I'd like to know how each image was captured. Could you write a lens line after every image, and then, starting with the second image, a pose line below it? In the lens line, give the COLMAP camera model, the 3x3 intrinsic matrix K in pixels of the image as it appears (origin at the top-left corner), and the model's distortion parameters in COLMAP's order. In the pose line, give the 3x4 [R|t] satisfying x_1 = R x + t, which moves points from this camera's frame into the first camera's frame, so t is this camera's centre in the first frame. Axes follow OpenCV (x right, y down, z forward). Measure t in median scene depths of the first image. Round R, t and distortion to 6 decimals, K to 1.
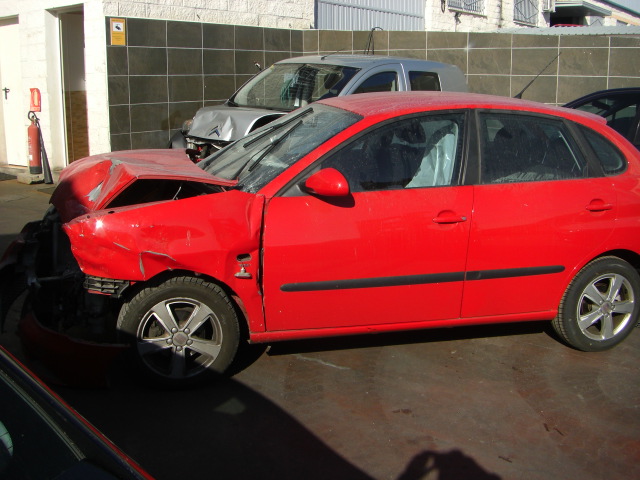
lens RADIAL K [[725.2, 0, 320.0], [0, 725.2, 240.0], [0, 0, 1]] dist [-0.204614, 0.183663]
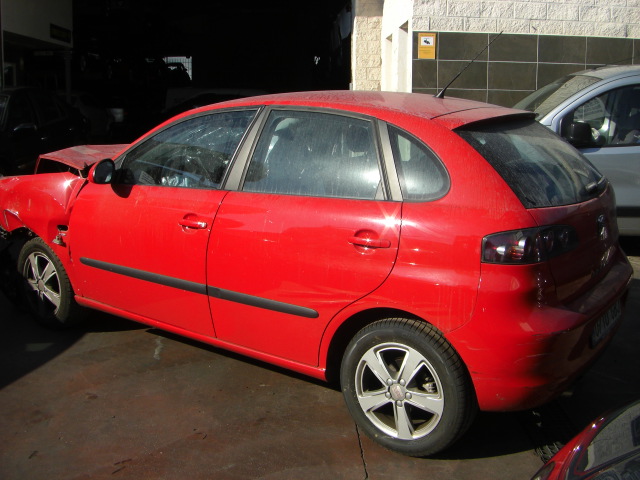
lens RADIAL K [[725.2, 0, 320.0], [0, 725.2, 240.0], [0, 0, 1]] dist [-0.204614, 0.183663]
pose [[0.621950, 0.144942, -0.769526, 0.454122], [-0.174176, 0.983708, 0.044511, -0.035577], [0.763440, 0.106349, 0.637062, 0.246120]]
